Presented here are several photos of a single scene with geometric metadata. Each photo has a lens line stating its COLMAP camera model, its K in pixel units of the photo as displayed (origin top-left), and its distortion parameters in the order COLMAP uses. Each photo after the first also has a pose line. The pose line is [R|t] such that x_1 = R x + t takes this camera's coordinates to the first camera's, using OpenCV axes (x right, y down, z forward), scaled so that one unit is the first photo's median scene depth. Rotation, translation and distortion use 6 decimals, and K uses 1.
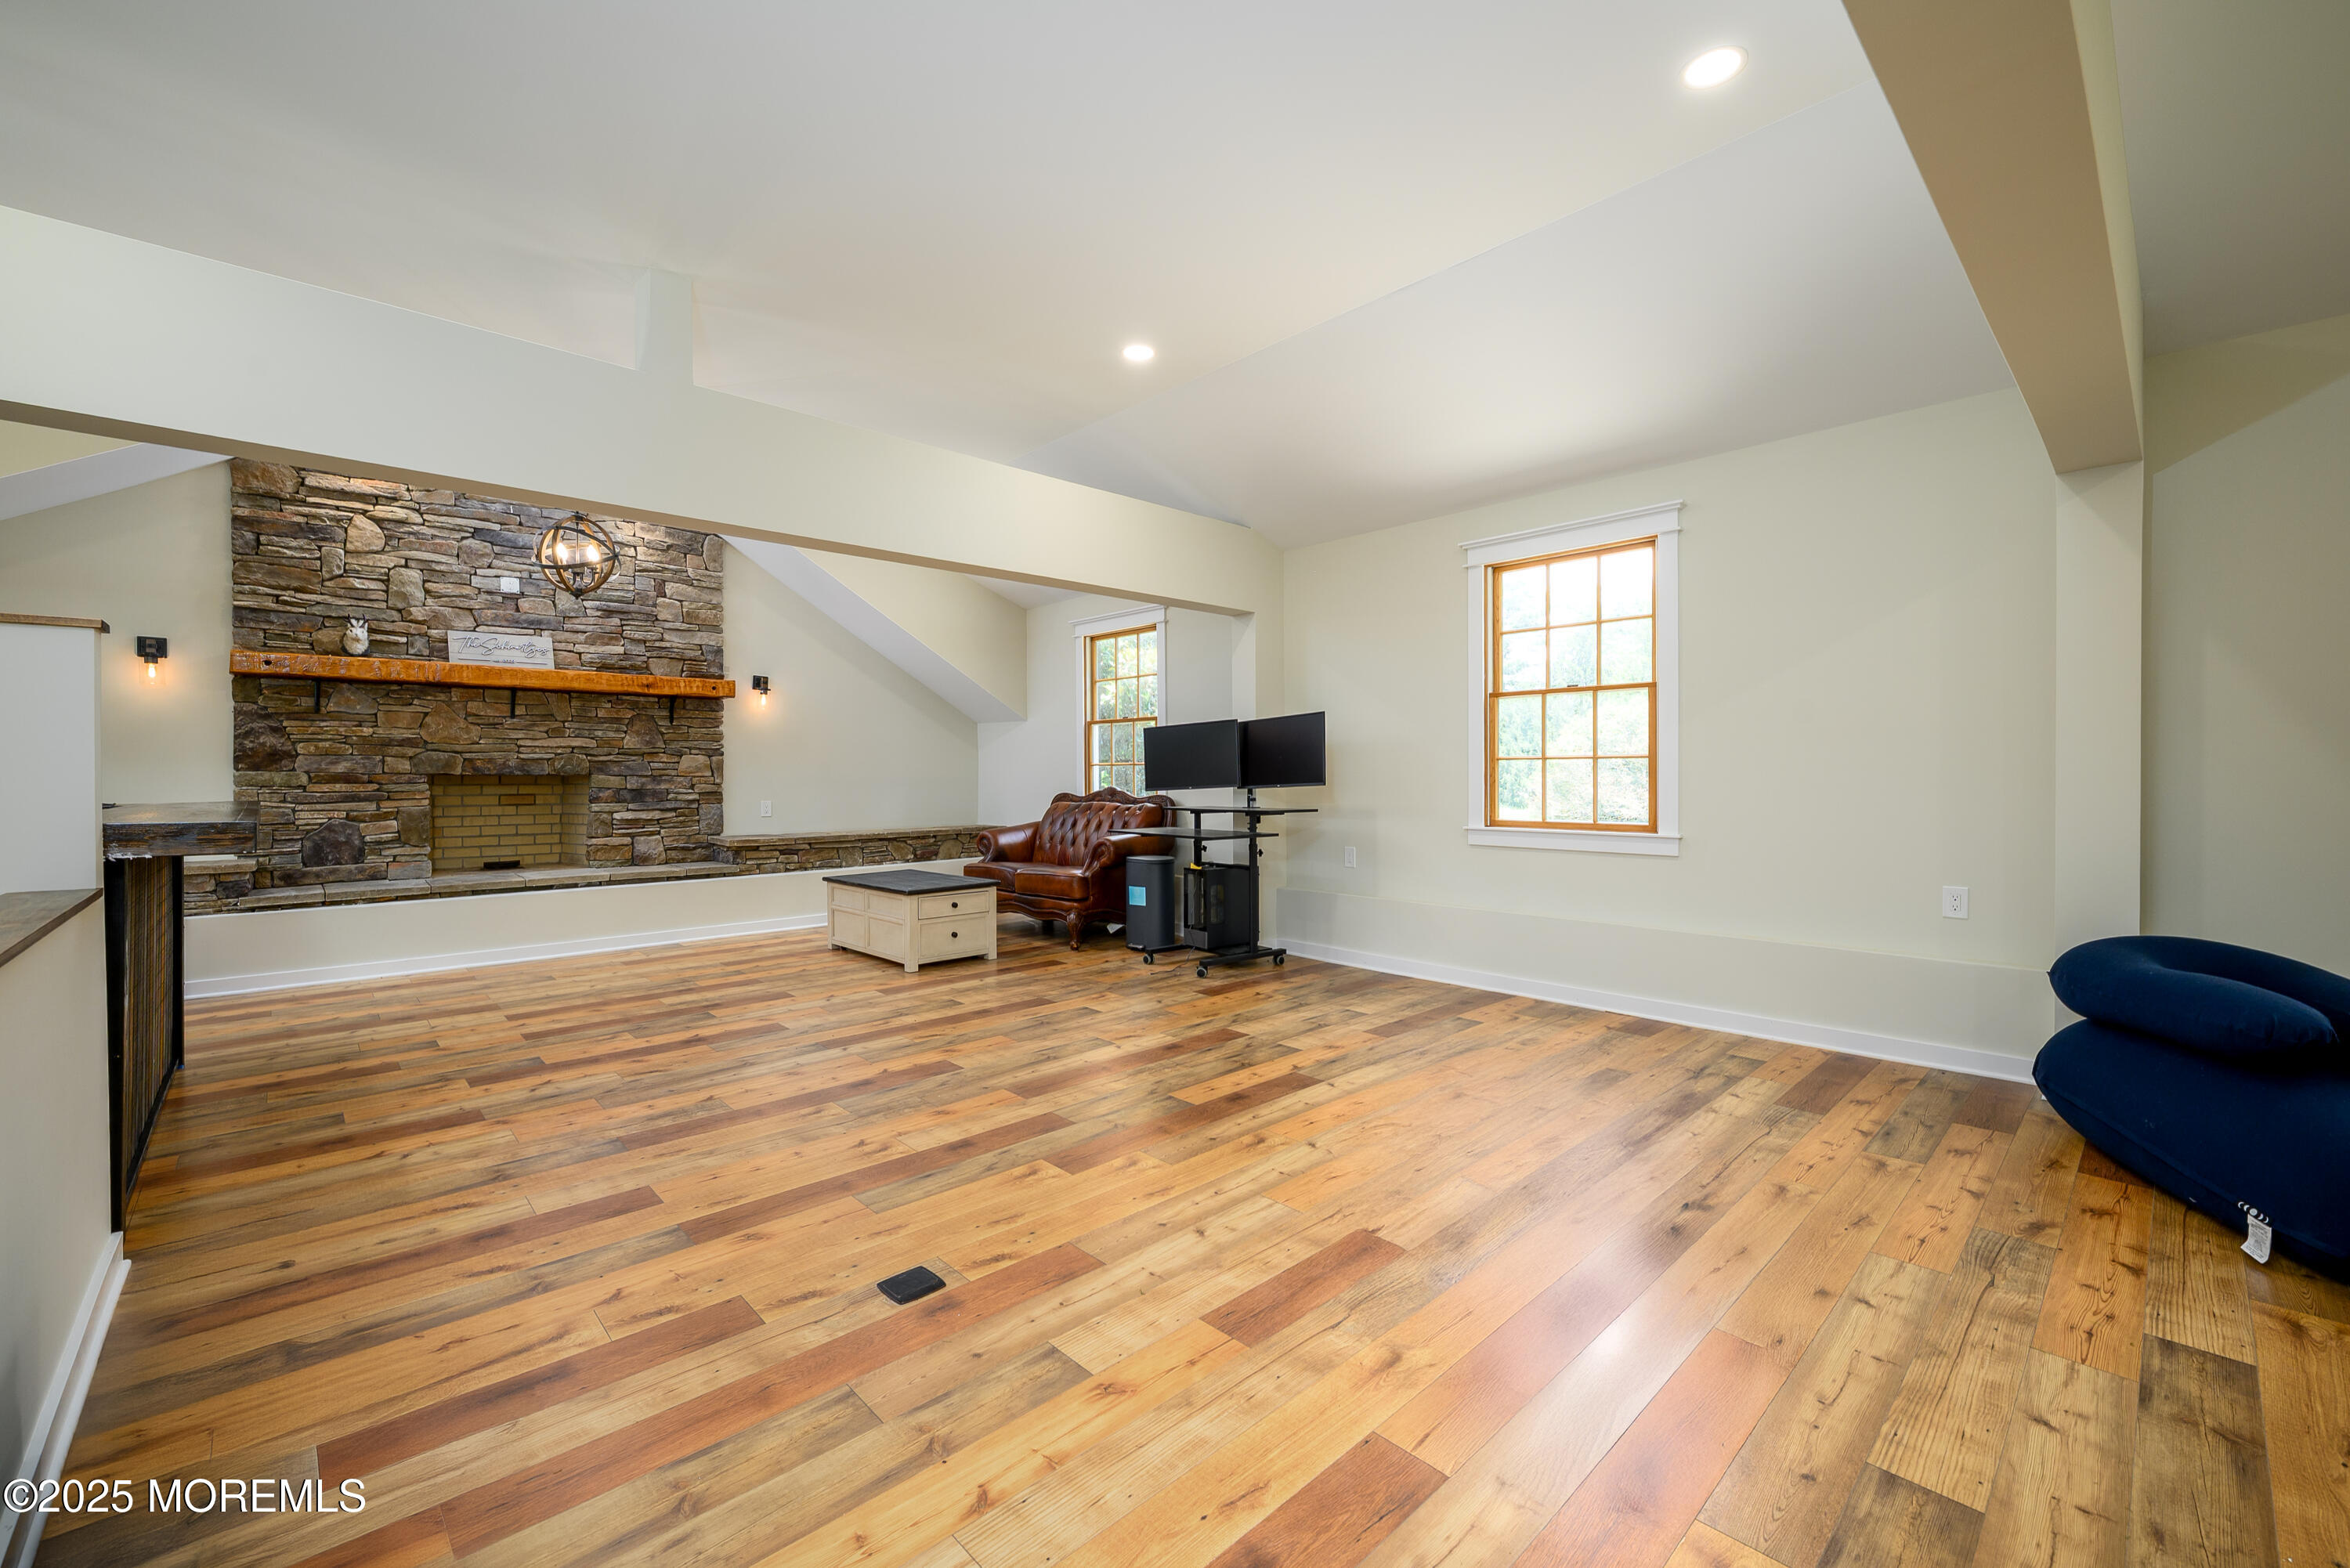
lens RADIAL K [[952.9, 0, 1178.2], [0, 952.9, 783.0], [0, 0, 1]] dist [-0.004161, 0.000205]
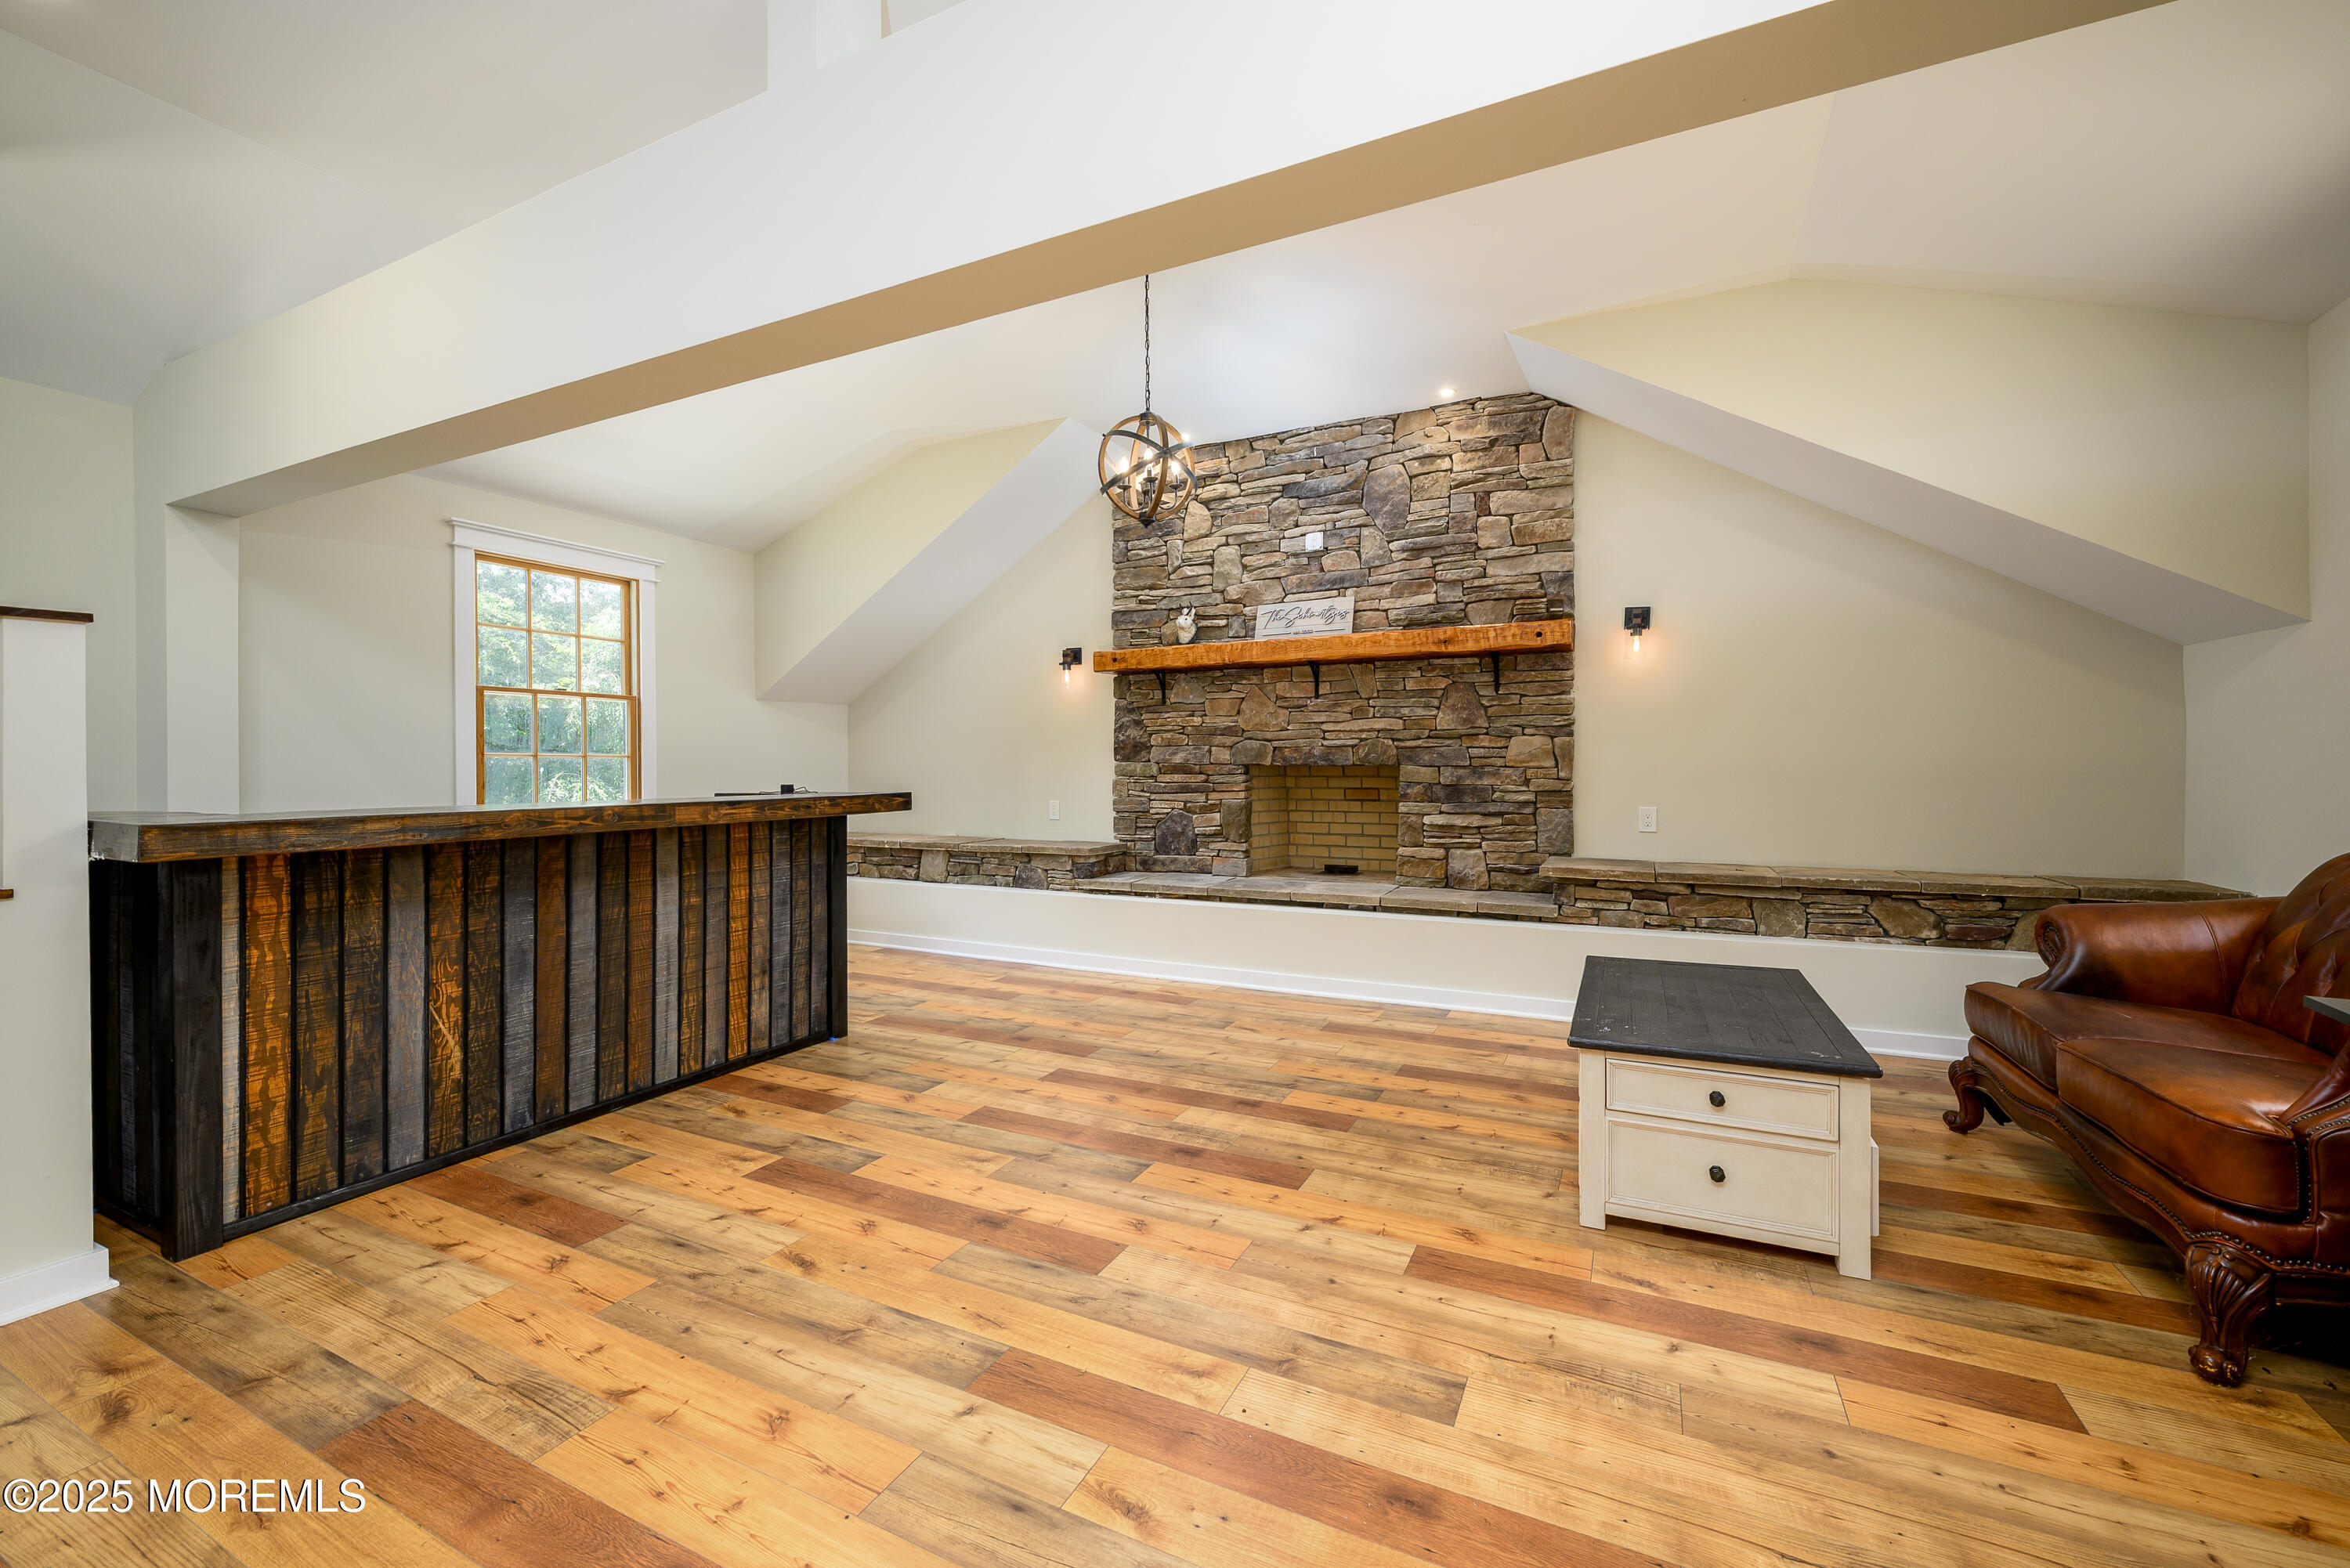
lens RADIAL K [[952.9, 0, 1152.9], [0, 952.9, 767.5], [0, 0, 1]] dist [-0.004161, 0.000205]
pose [[0.337932, 0.003734, -0.941163, 0.050104], [-0.005621, 0.999982, 0.001949, -0.007580], [0.941154, 0.004632, 0.337947, 0.583671]]
